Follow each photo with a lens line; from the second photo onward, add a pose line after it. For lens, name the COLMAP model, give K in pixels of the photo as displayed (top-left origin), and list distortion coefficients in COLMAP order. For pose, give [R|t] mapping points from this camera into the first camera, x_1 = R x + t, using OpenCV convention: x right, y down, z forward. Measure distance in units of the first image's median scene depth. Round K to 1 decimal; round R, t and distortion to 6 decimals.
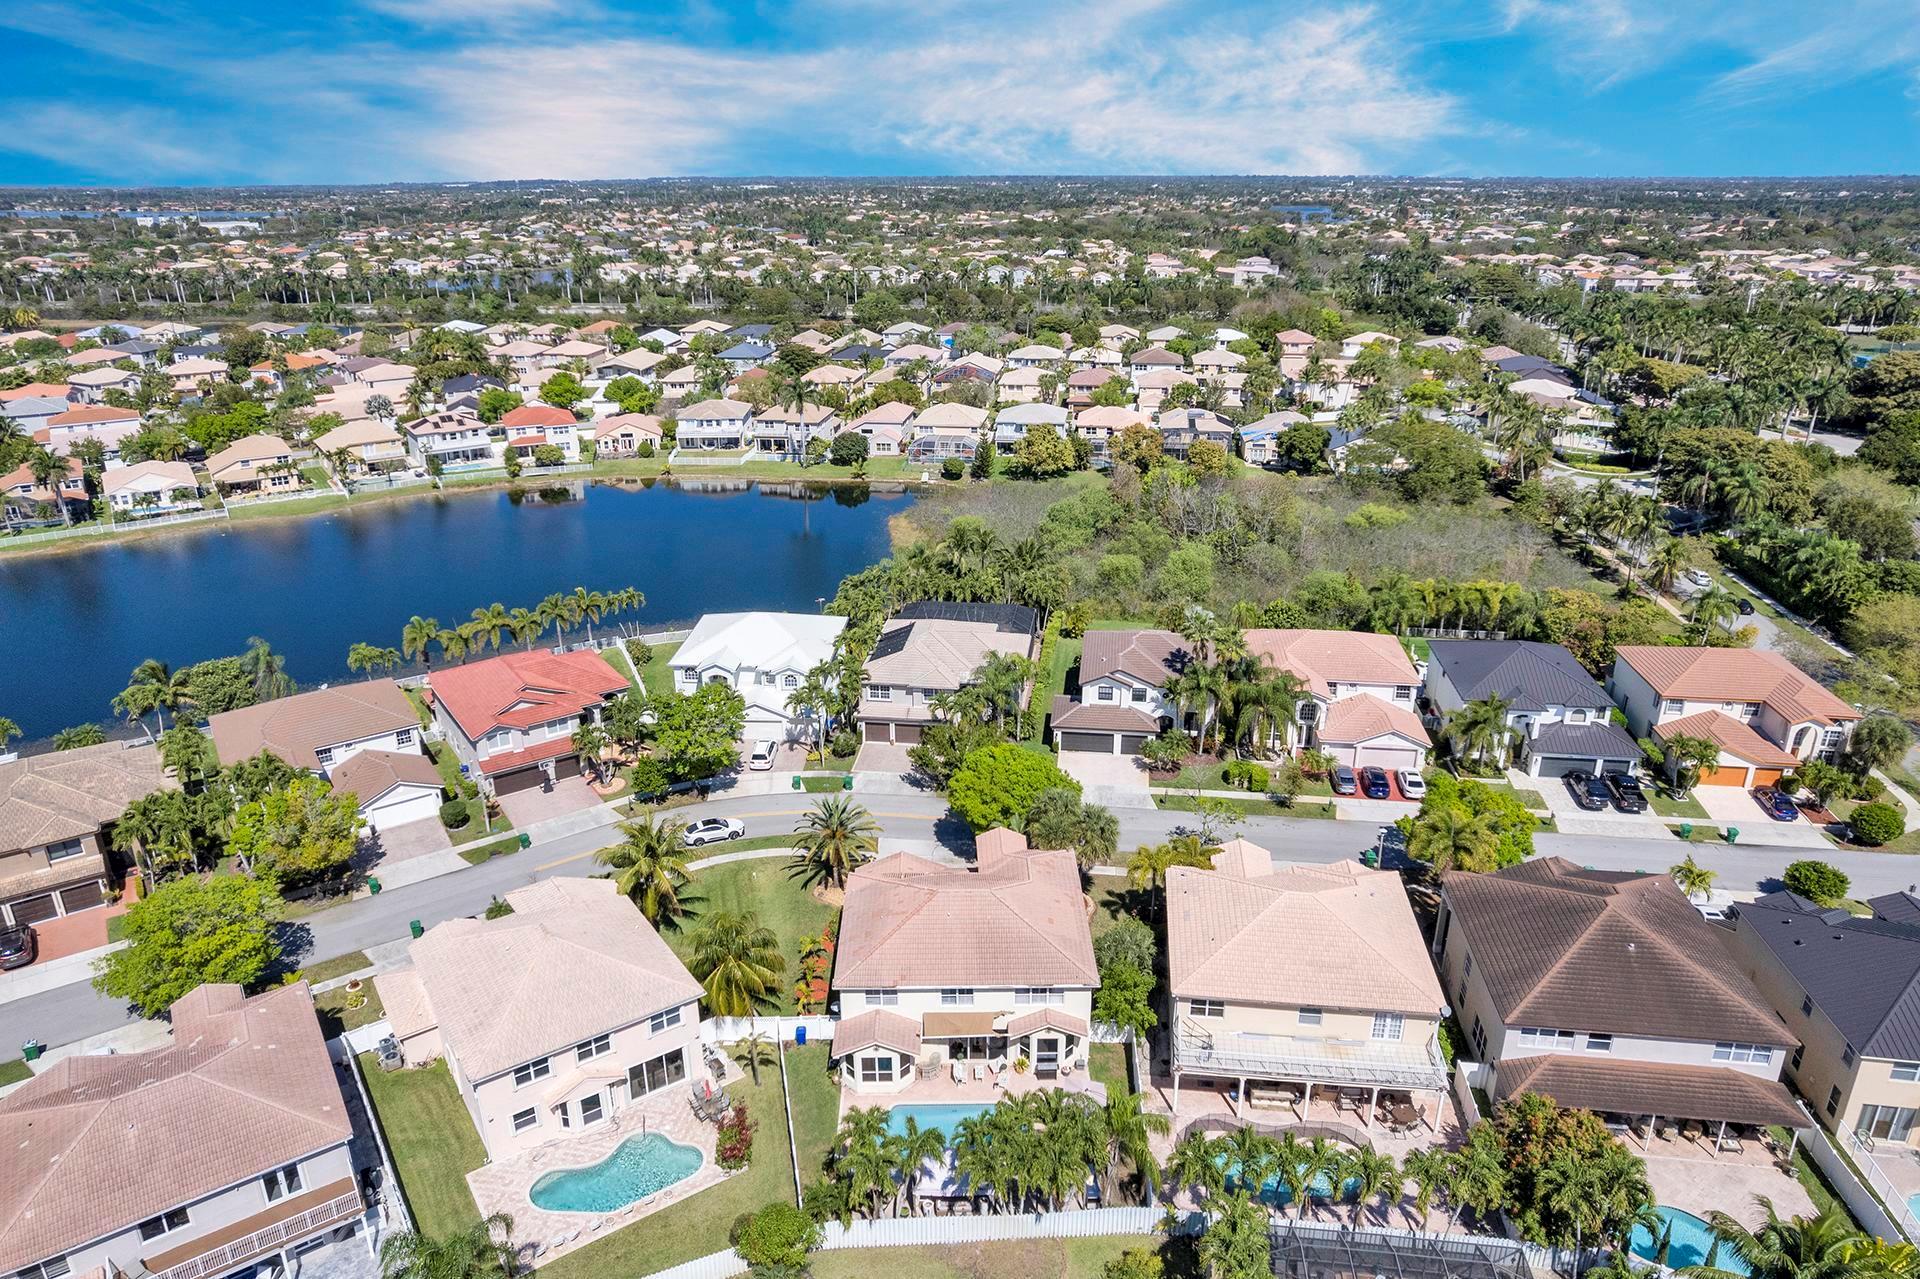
lens RADIAL K [[1207.6, 0, 963.2], [0, 1207.6, 641.7], [0, 0, 1]] dist [-0.021753, 0.006955]
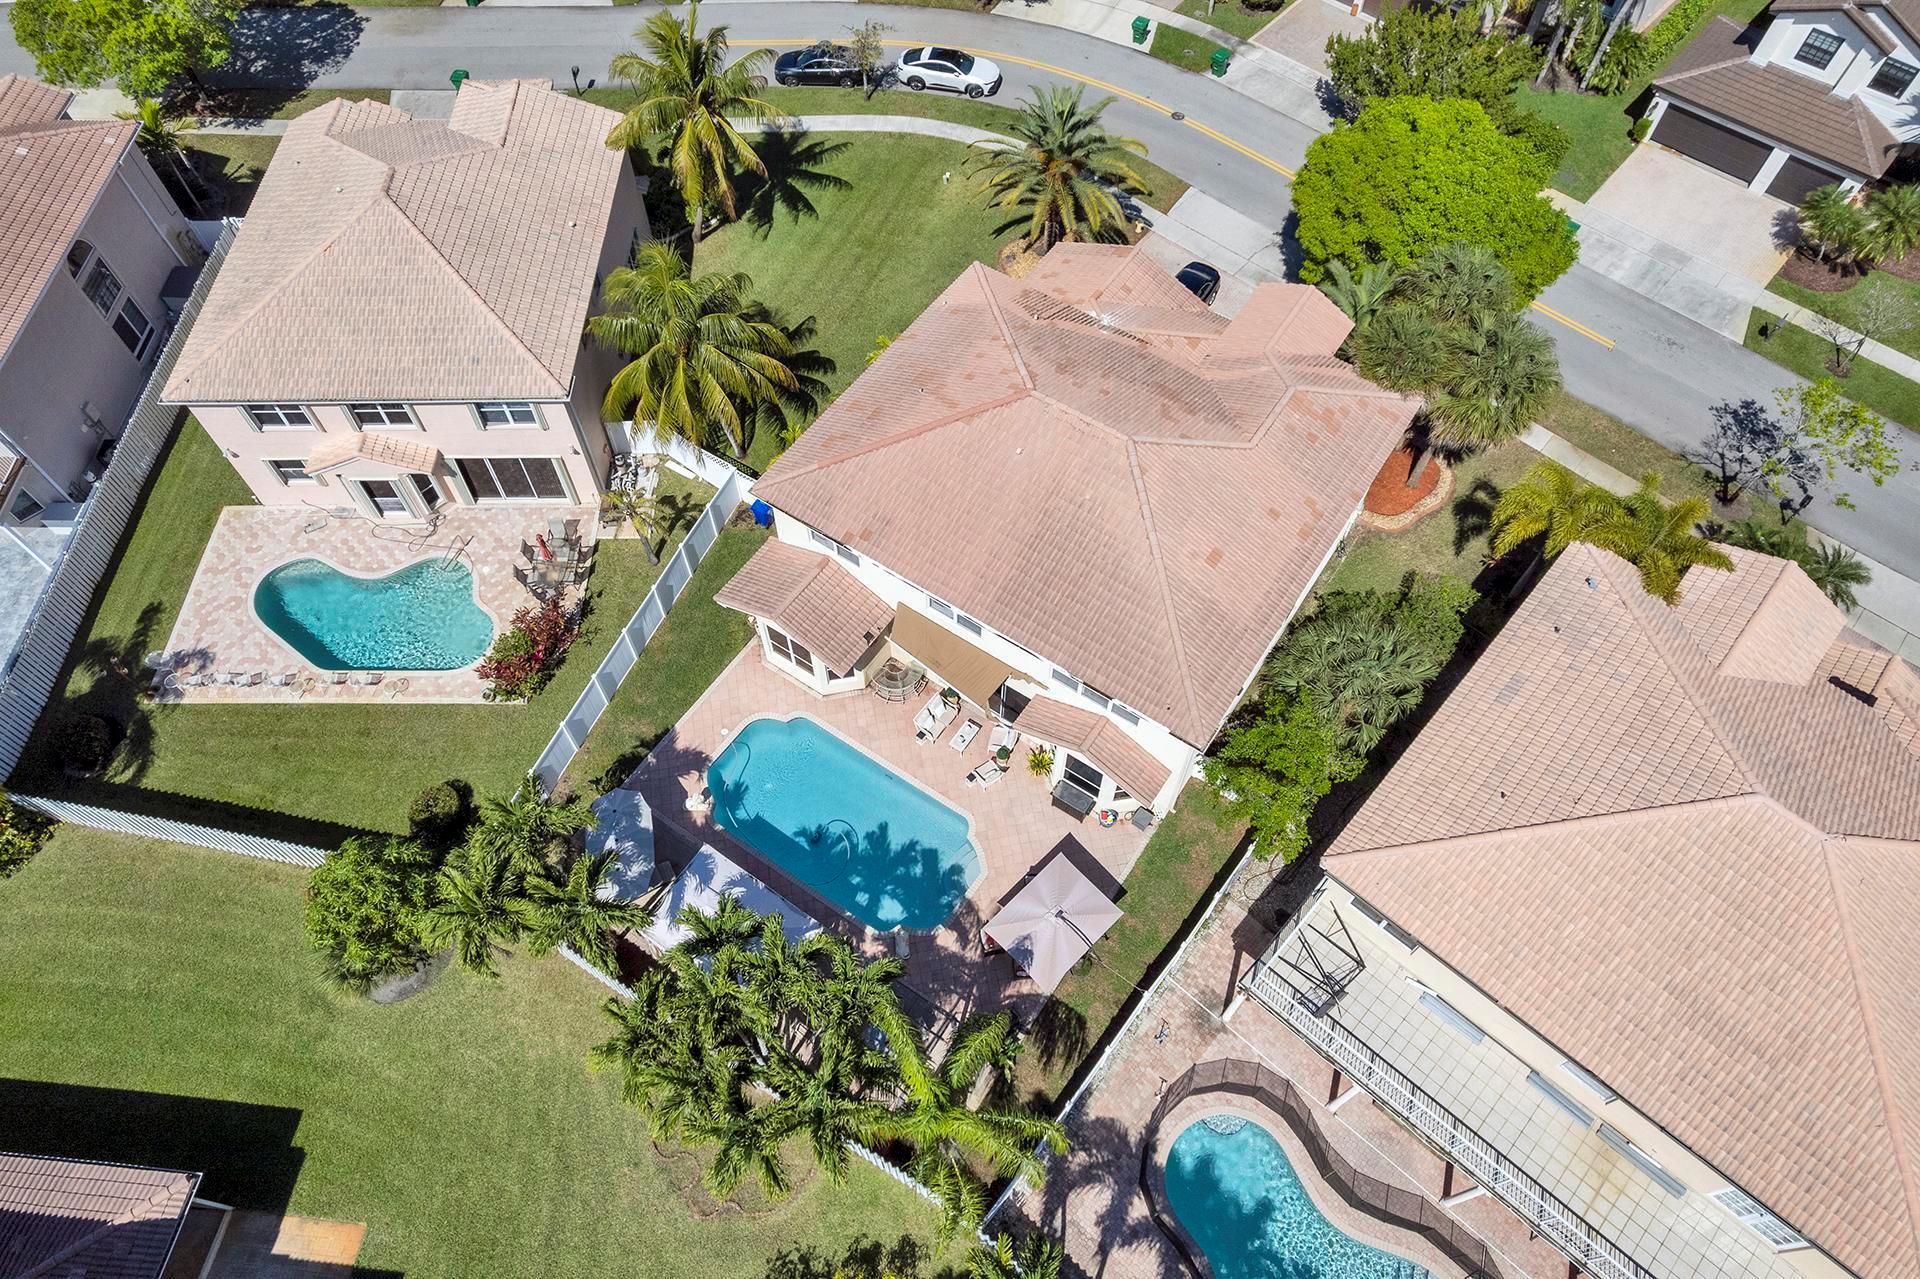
lens RADIAL K [[1207.6, 0, 961.9], [0, 1207.6, 640.6], [0, 0, 1]] dist [-0.021753, 0.006955]
pose [[0.819947, 0.489267, -0.297161, 0.110688], [-0.210450, 0.740404, 0.638367, -0.014130], [0.532351, -0.460890, 0.710058, 0.460764]]
